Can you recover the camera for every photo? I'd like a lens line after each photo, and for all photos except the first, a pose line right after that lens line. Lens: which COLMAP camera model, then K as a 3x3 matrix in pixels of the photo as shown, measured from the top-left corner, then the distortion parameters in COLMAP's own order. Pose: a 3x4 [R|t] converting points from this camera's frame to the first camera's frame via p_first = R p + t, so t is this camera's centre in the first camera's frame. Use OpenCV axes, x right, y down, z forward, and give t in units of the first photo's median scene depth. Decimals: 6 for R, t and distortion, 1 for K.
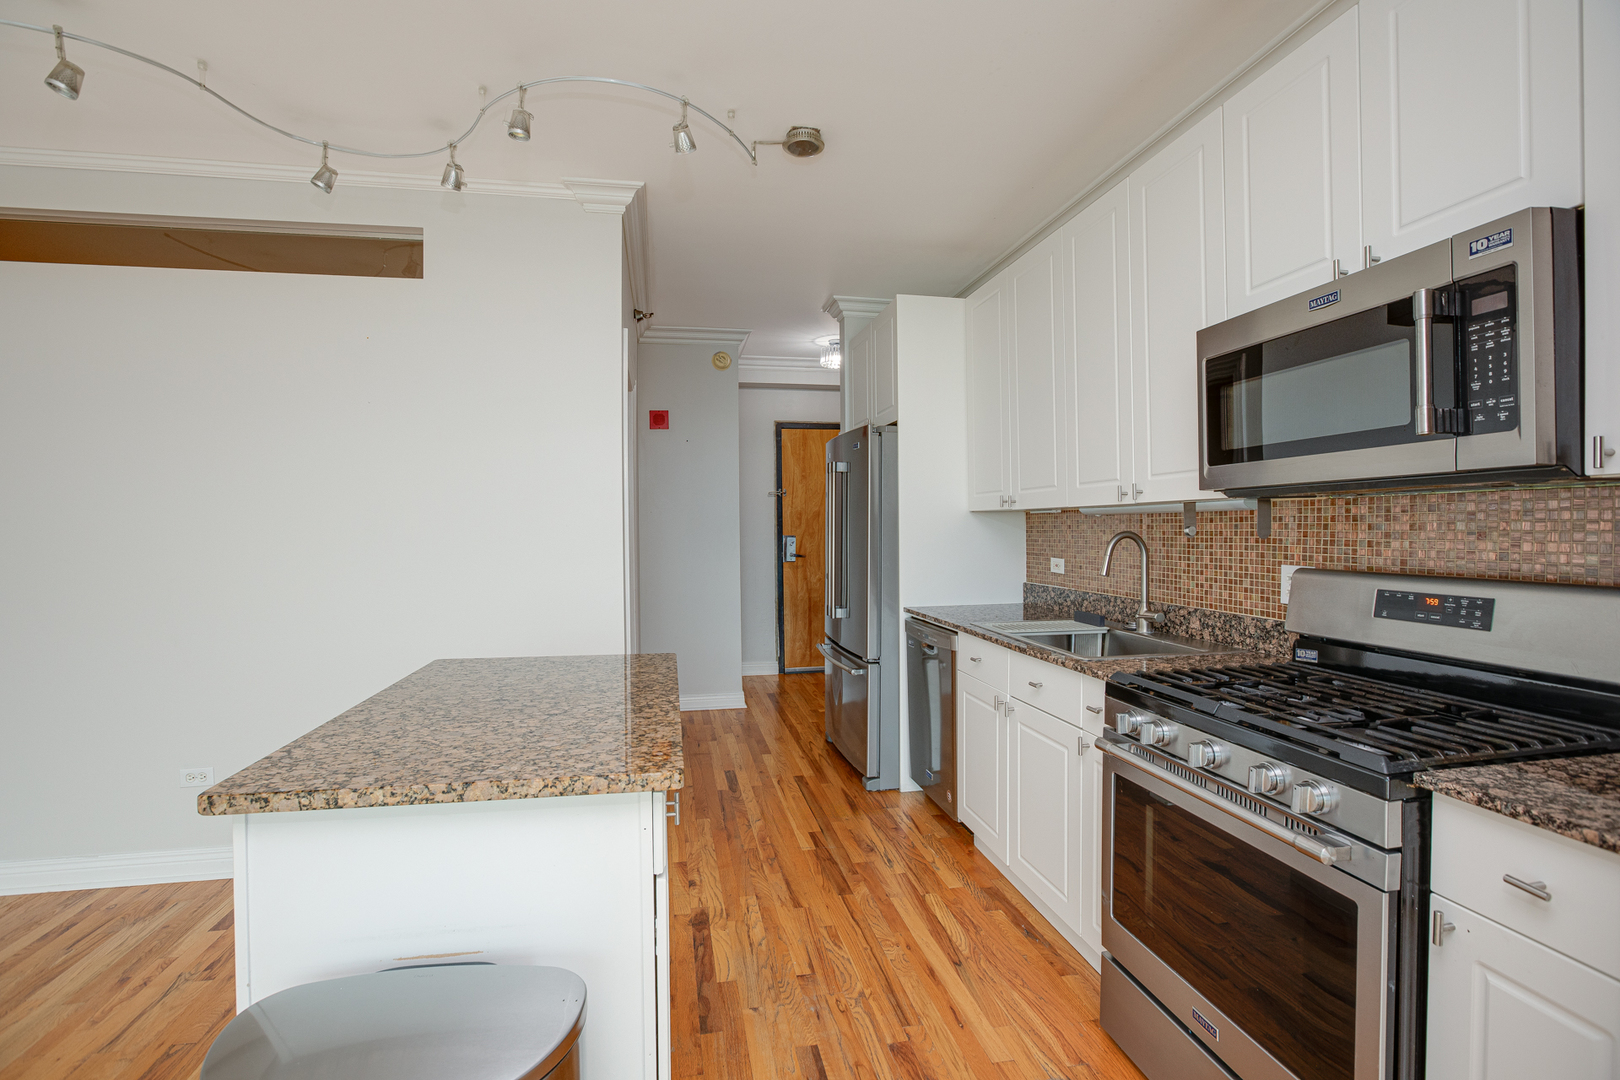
lens RADIAL K [[746.5, 0, 797.9], [0, 746.5, 530.8], [0, 0, 1]] dist [-0.011823, 0.001411]
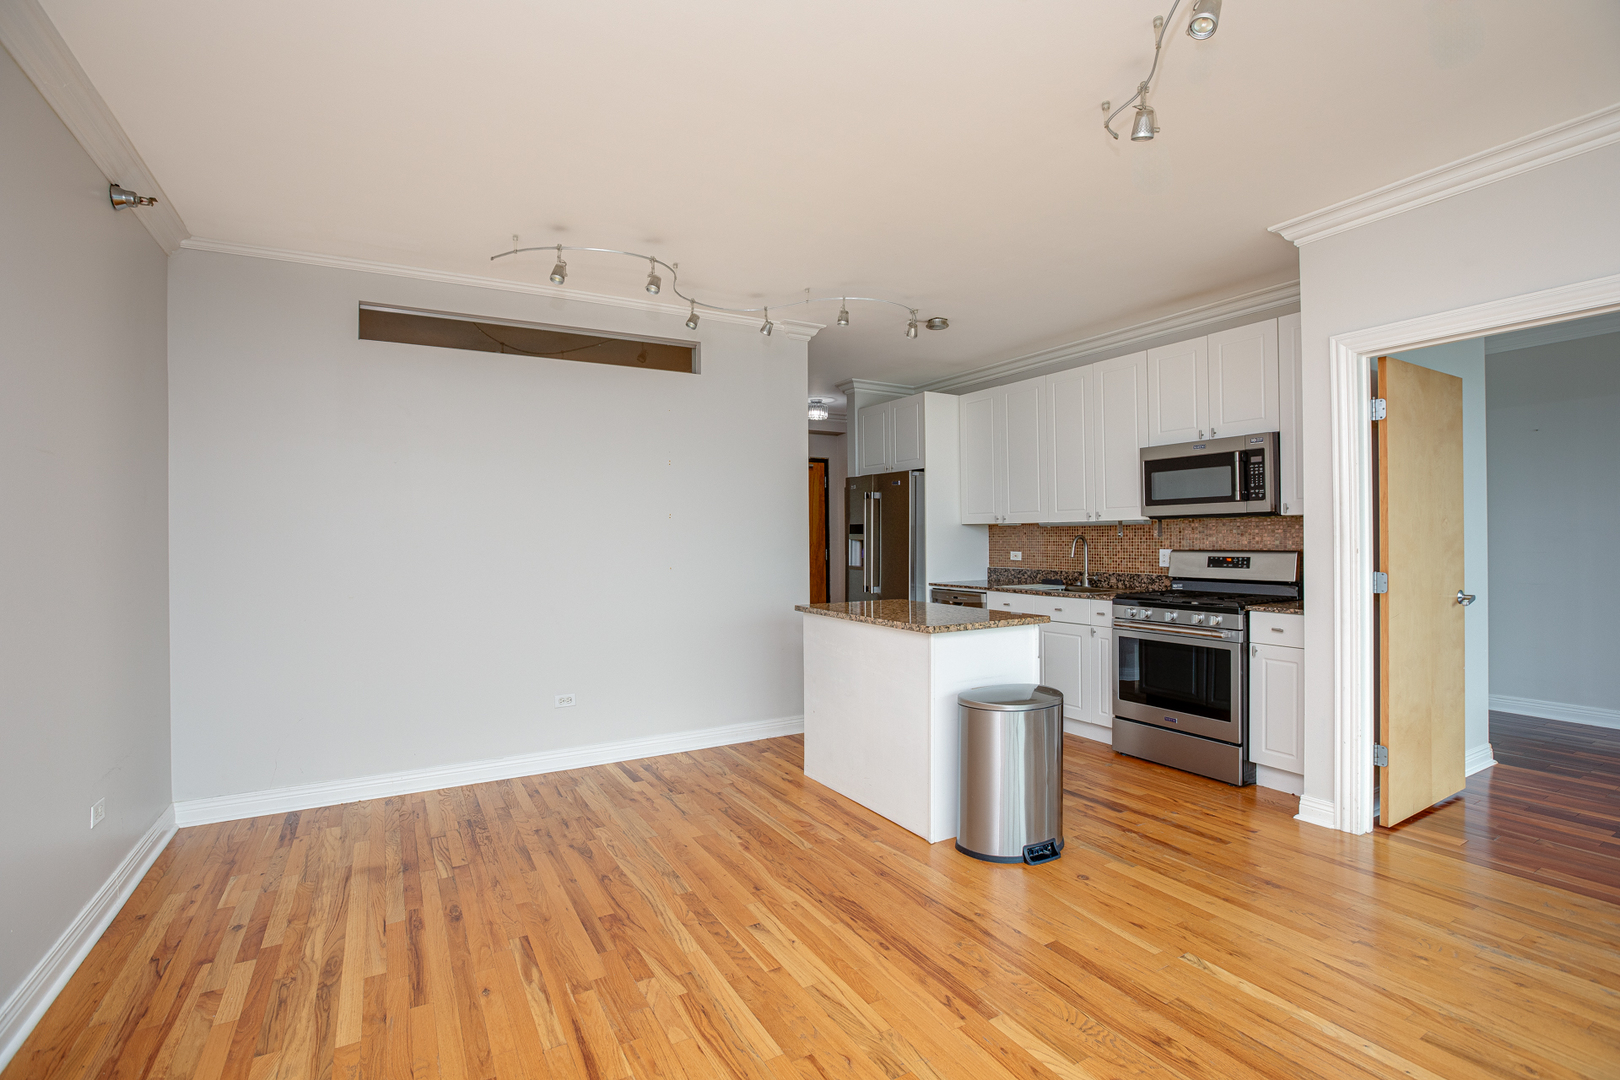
lens RADIAL K [[746.5, 0, 820.1], [0, 746.5, 538.7], [0, 0, 1]] dist [-0.011823, 0.001411]
pose [[0.937324, -0.002134, 0.348453, -1.458445], [0.003718, 0.999986, -0.003878, 0.024648], [-0.348439, 0.004931, 0.937318, -1.002371]]
